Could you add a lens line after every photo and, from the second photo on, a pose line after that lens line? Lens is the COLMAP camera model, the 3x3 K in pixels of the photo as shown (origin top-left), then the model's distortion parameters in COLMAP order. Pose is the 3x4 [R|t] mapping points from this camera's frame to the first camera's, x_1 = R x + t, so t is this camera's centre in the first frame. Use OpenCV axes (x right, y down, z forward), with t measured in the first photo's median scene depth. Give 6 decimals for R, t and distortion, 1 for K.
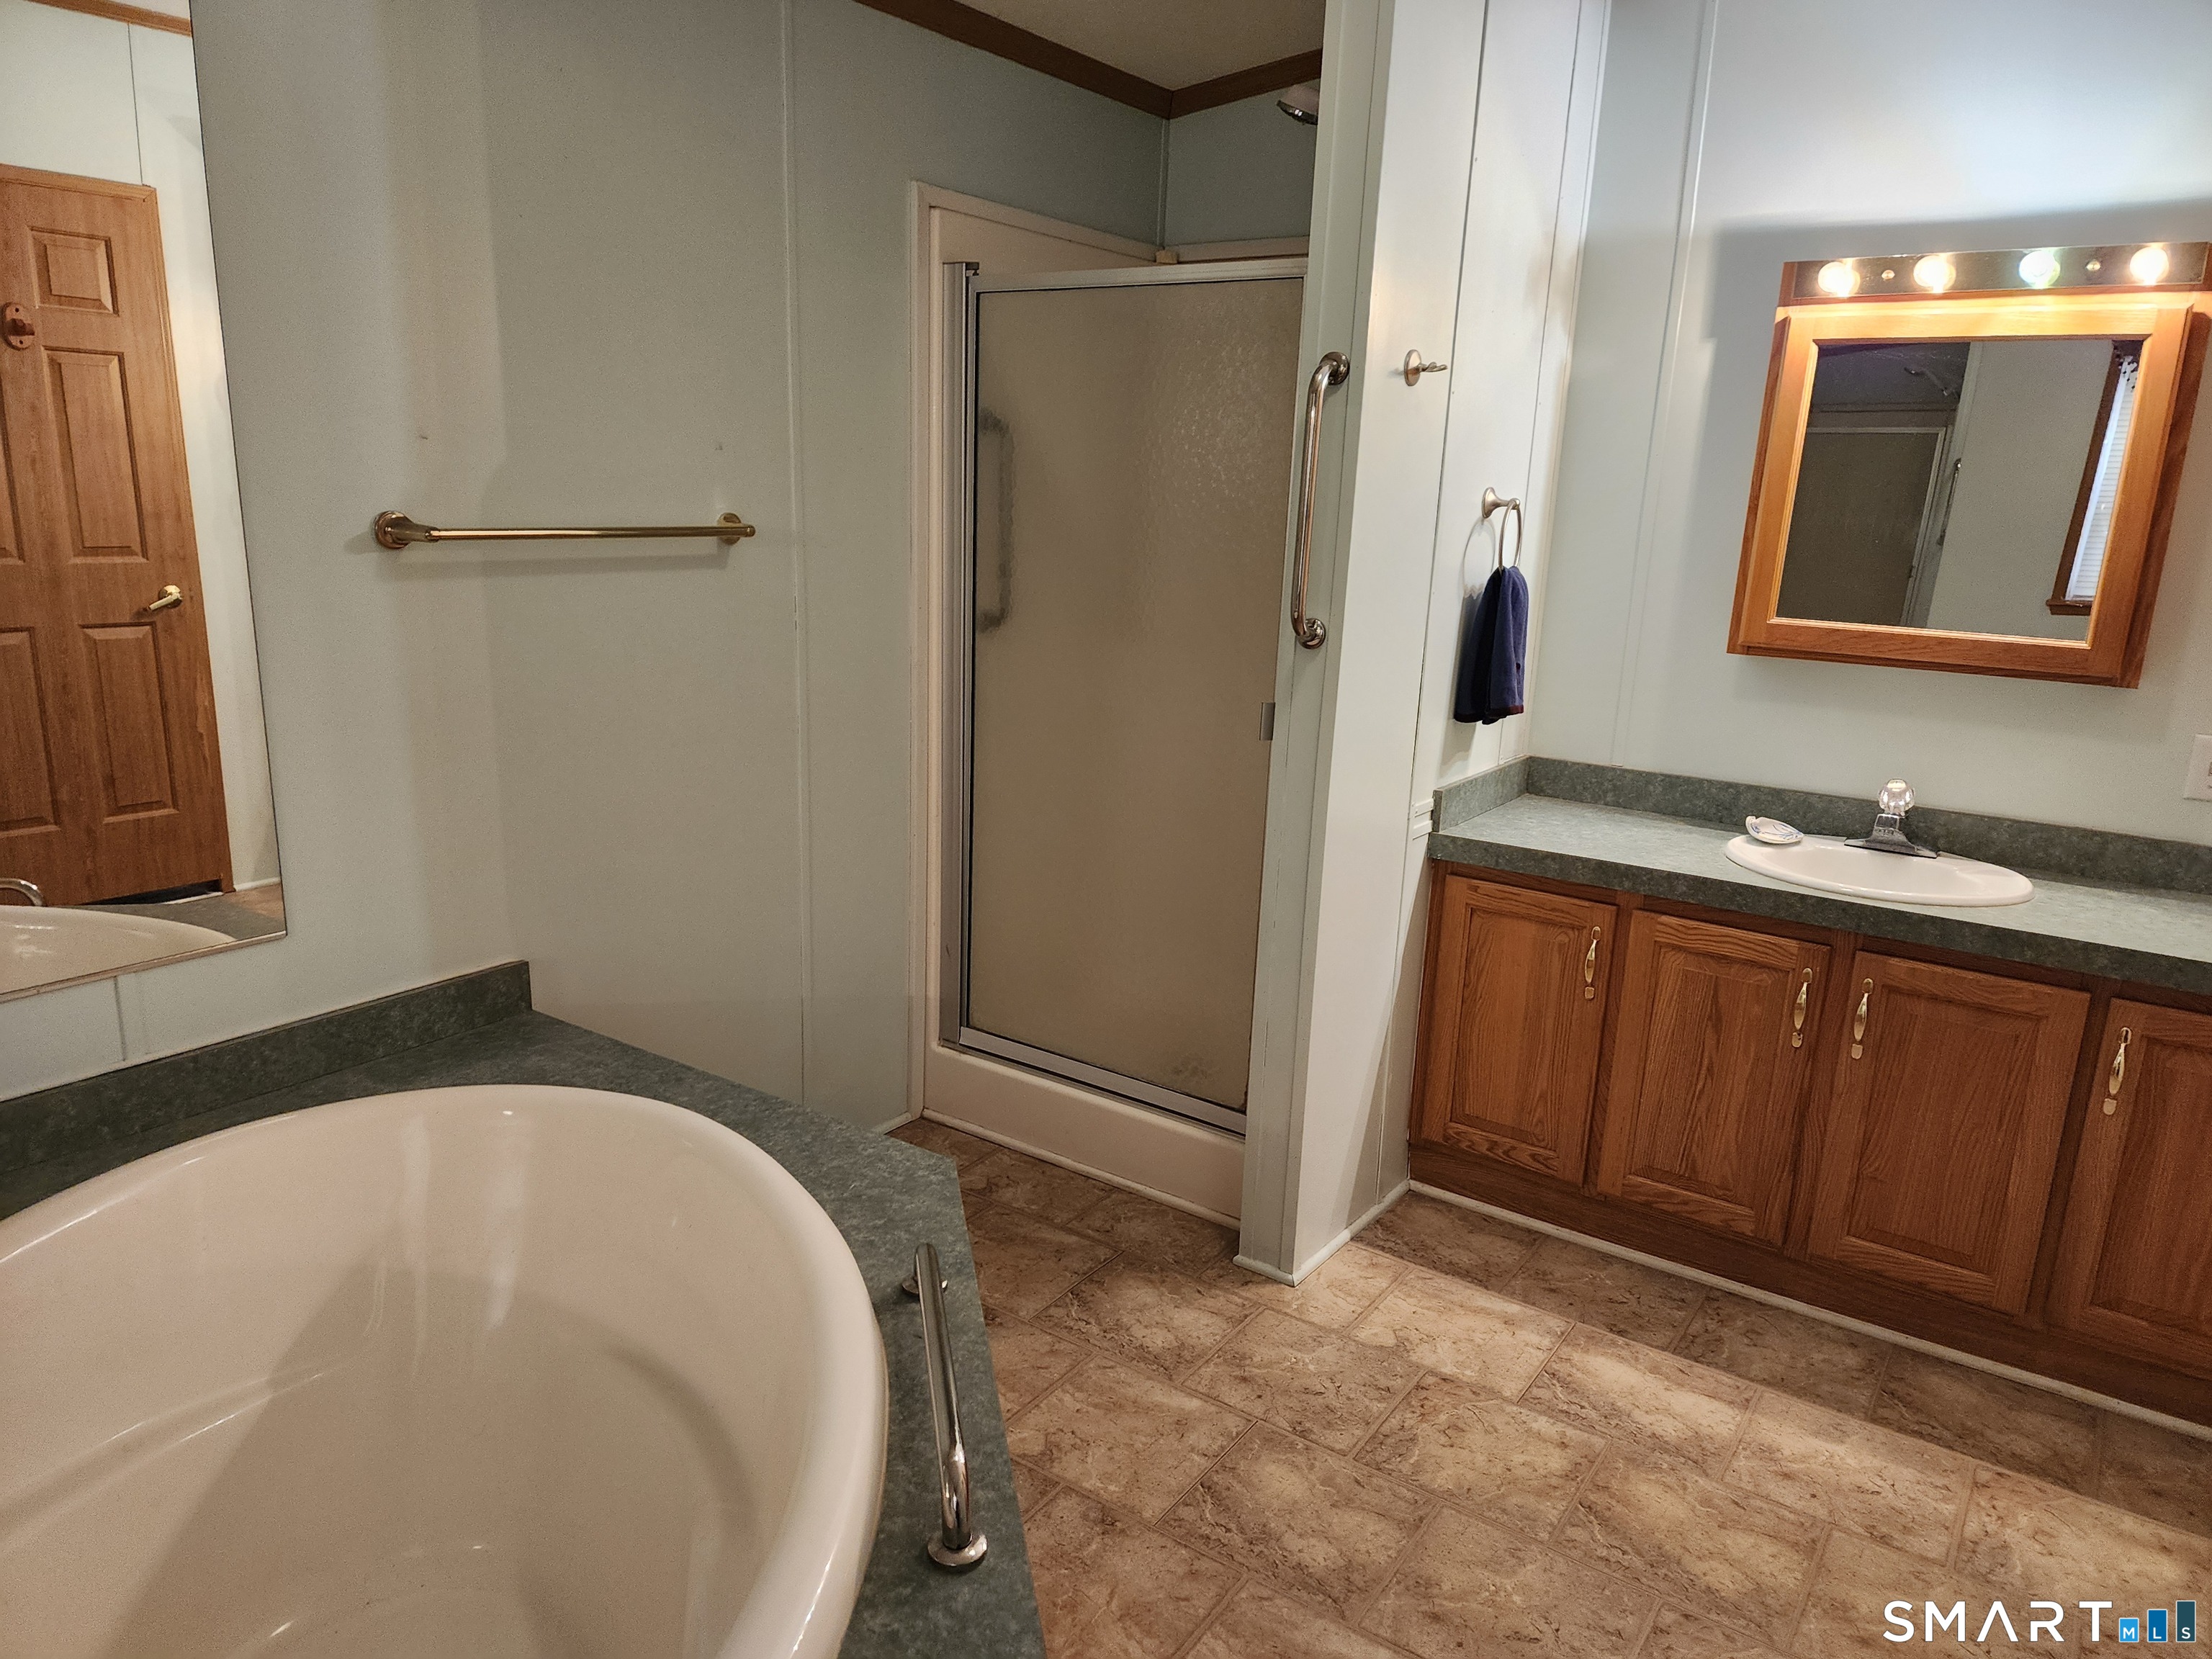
lens RADIAL K [[1483.0, 0, 1085.2], [0, 1483.0, 832.4], [0, 0, 1]] dist [0.104965, -0.064913]
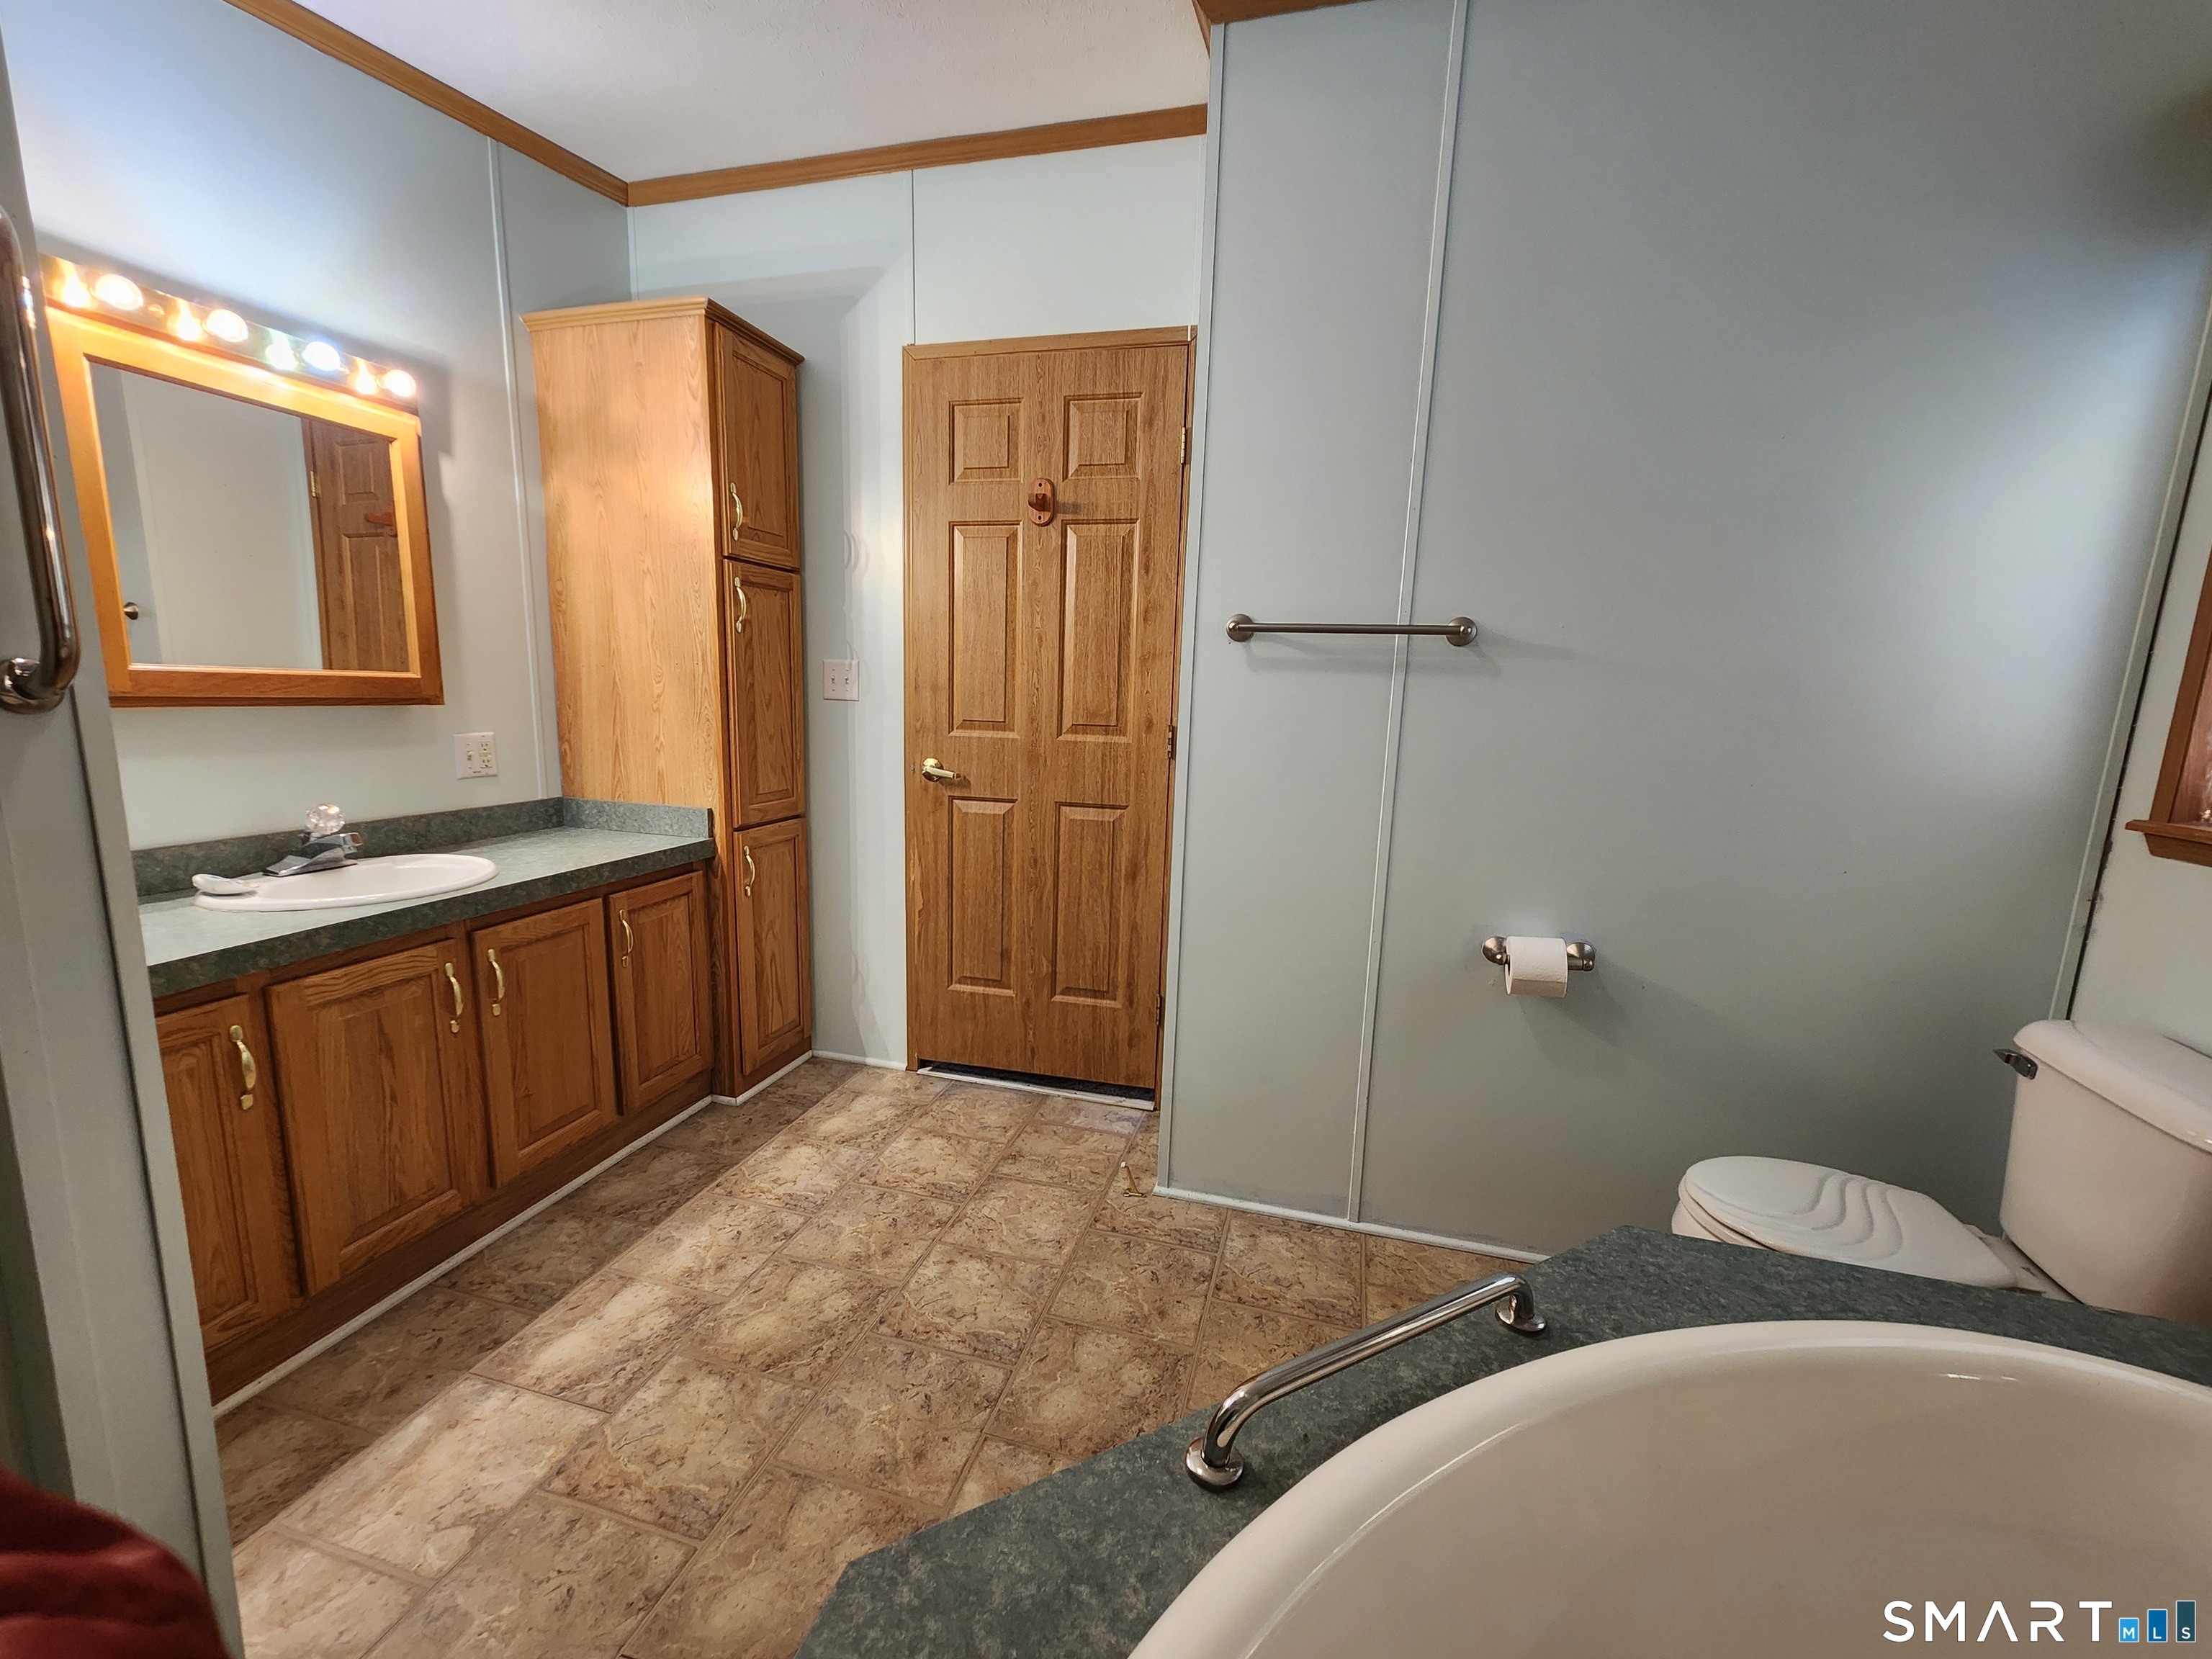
lens RADIAL K [[913.0, 0, 1099.3], [0, 913.0, 837.8], [0, 0, 1]] dist [-0.000252, 0.000337]
pose [[-0.327053, -0.202466, 0.923062, -0.305440], [0.177894, 0.946125, 0.270555, -0.100376], [-0.928111, 0.252694, -0.273416, 0.724378]]
